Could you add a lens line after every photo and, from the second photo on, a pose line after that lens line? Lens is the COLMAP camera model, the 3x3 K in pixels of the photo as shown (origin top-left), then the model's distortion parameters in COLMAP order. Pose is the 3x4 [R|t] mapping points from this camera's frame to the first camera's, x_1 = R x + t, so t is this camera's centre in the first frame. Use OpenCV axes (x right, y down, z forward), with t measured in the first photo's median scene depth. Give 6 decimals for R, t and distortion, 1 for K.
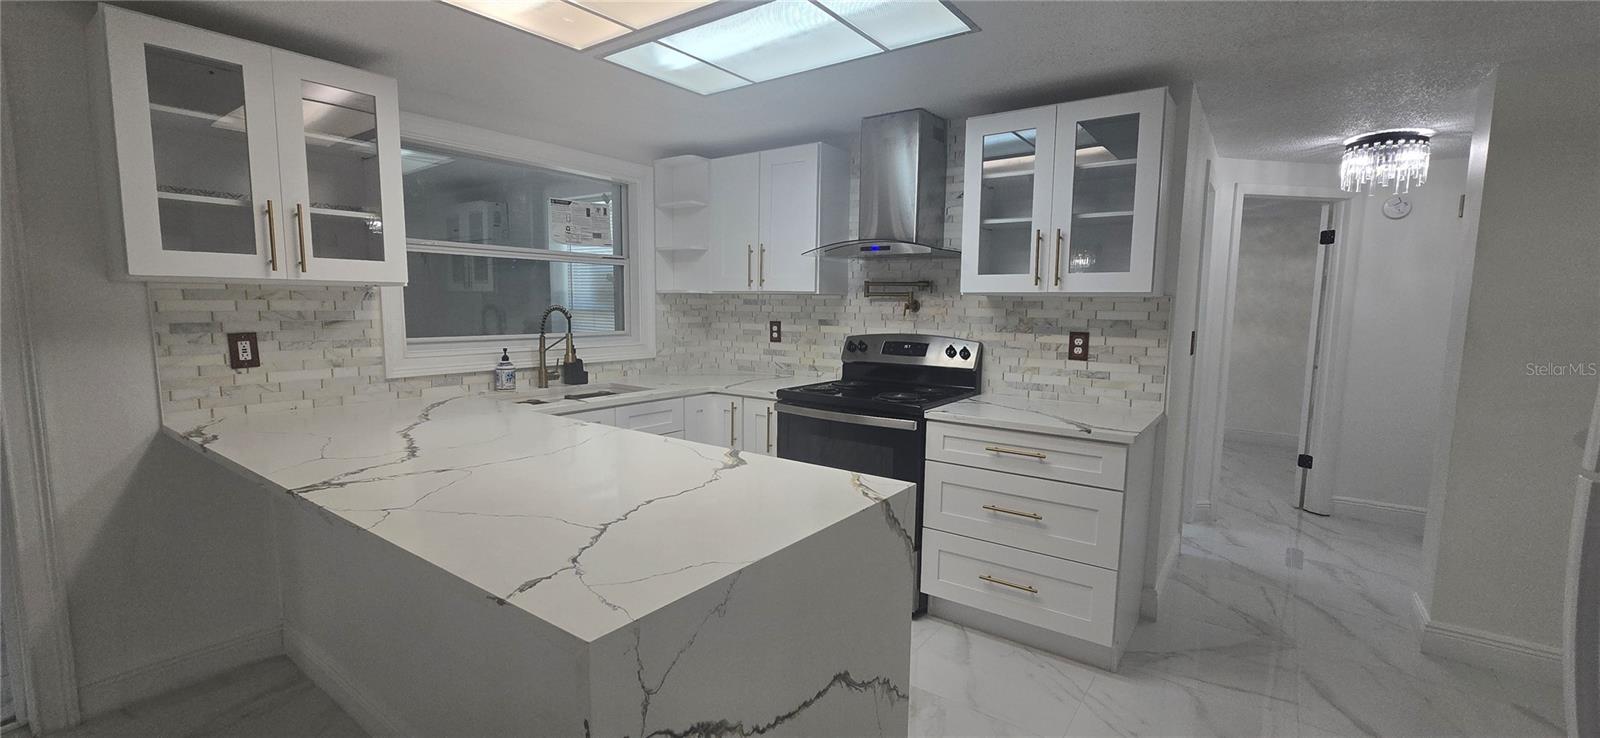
lens RADIAL K [[654.8, 0, 799.3], [0, 654.8, 374.1], [0, 0, 1]] dist [-0.001992, -0.000650]
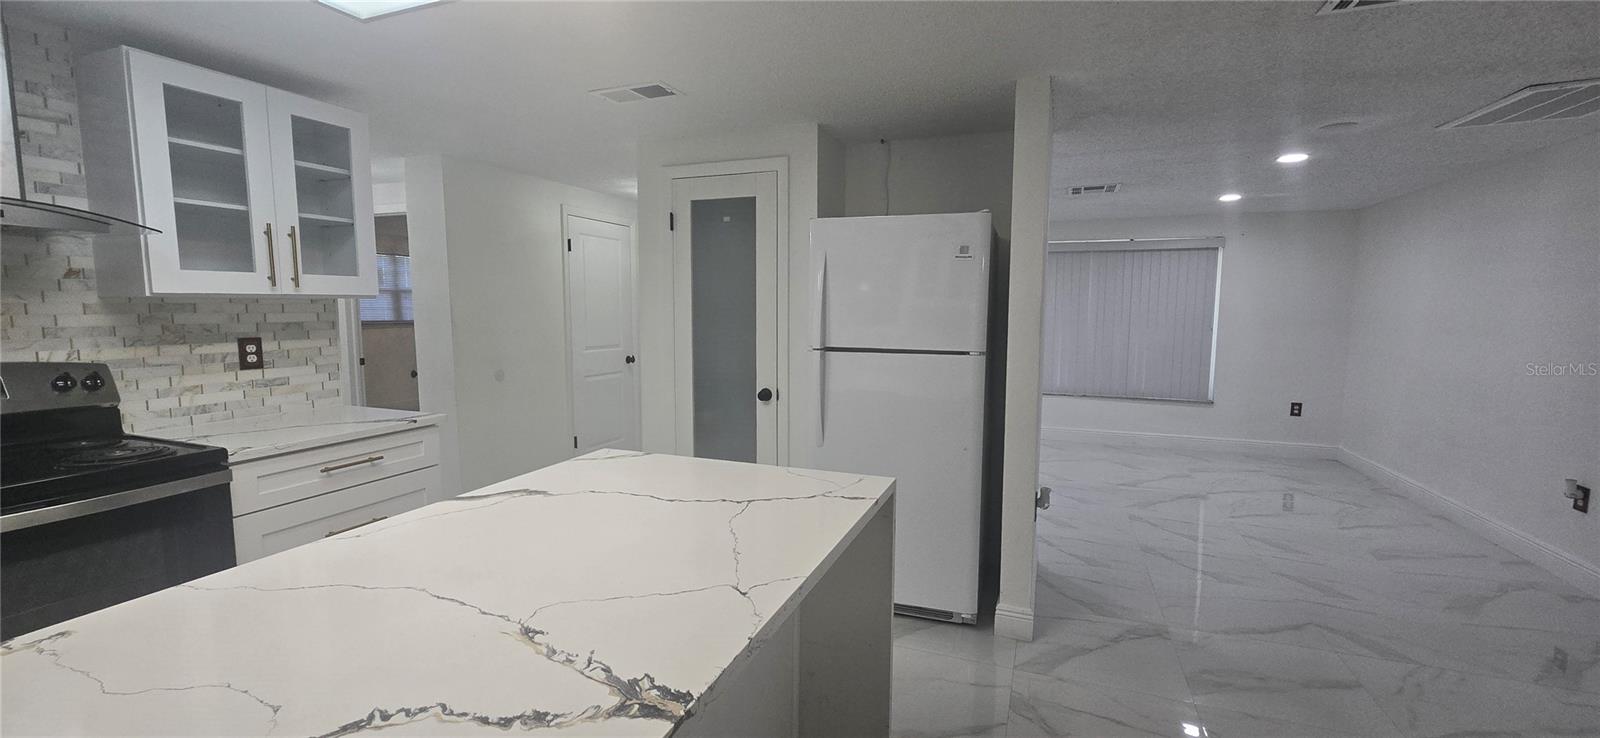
lens RADIAL K [[654.8, 0, 799.3], [0, 654.8, 374.1], [0, 0, 1]] dist [-0.001992, -0.000650]
pose [[-0.260917, -0.113960, 0.958611, -0.612012], [0.100644, 0.984385, 0.144418, -0.066961], [-0.960101, 0.134160, -0.245373, 0.493942]]
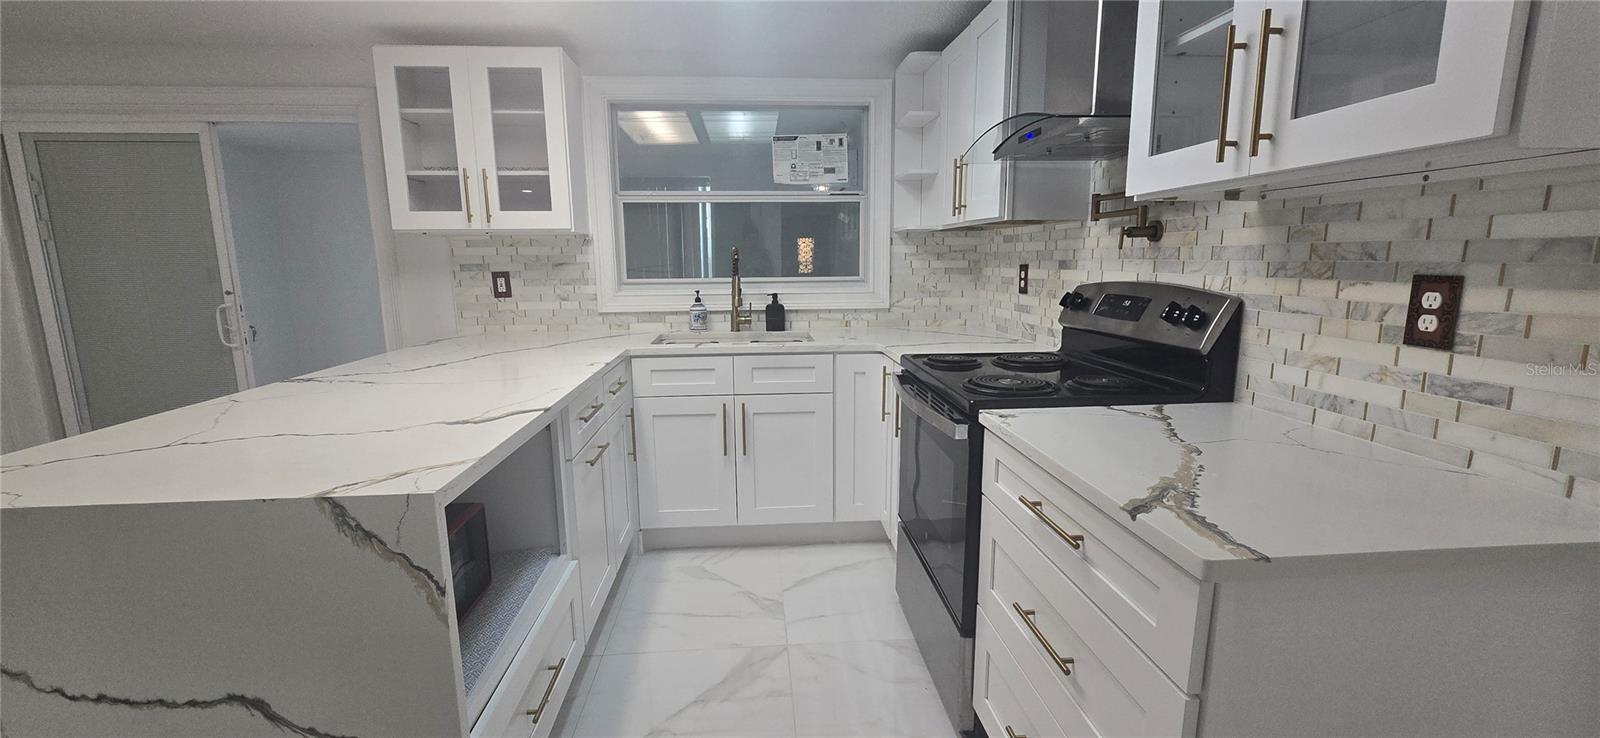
lens RADIAL K [[654.8, 0, 799.3], [0, 654.8, 374.1], [0, 0, 1]] dist [-0.001992, -0.000650]
pose [[0.650508, 0.115513, -0.750664, 0.467273], [-0.066247, 0.993229, 0.095430, -0.017739], [0.756605, -0.012349, 0.653756, 0.453478]]
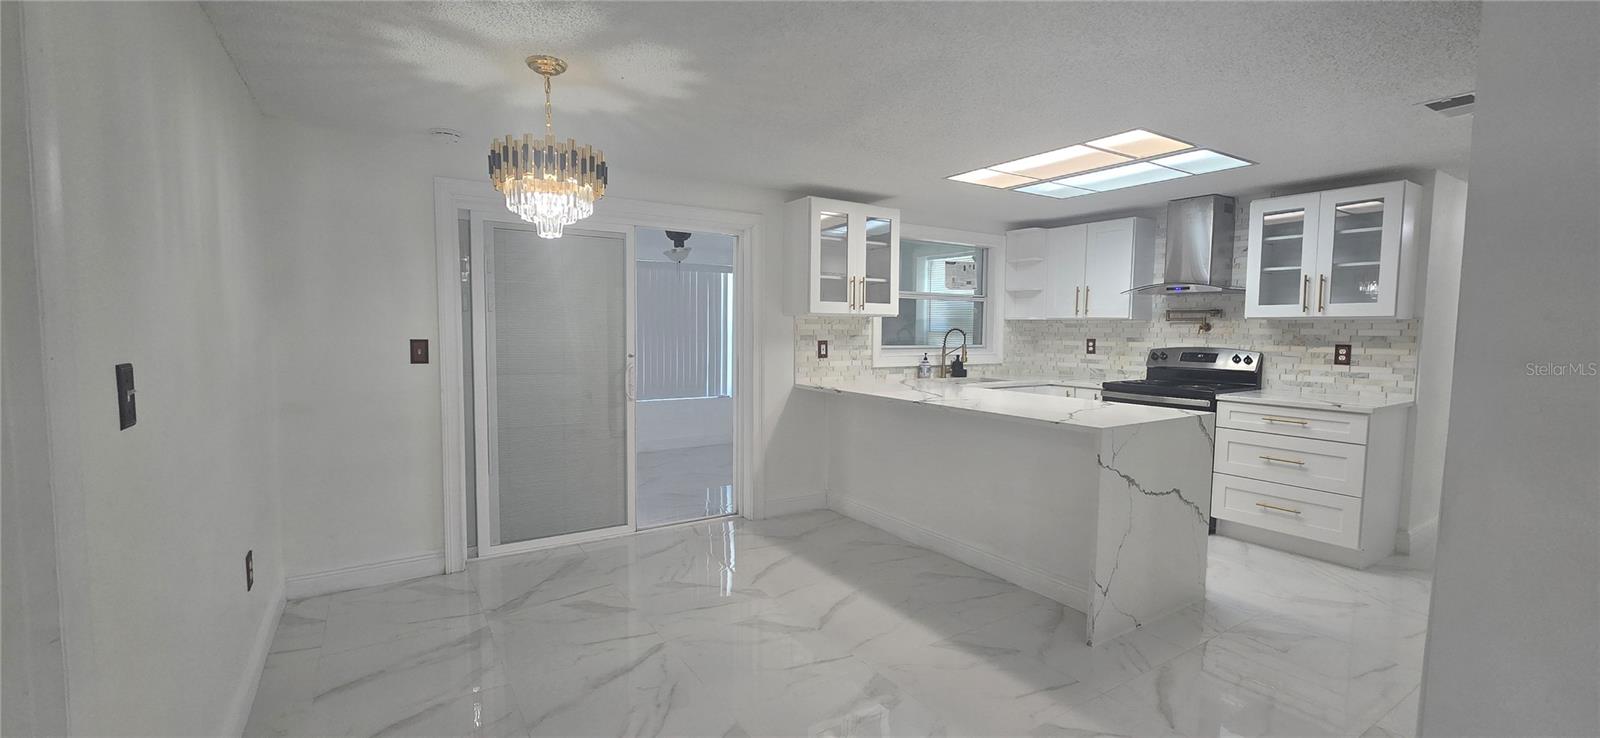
lens RADIAL K [[654.8, 0, 799.3], [0, 654.8, 374.1], [0, 0, 1]] dist [-0.001992, -0.000650]
pose [[0.934184, 0.021497, -0.356145, -0.157957], [-0.036560, 0.998697, -0.035617, 0.089218], [0.354915, 0.046293, 0.933752, -0.704108]]
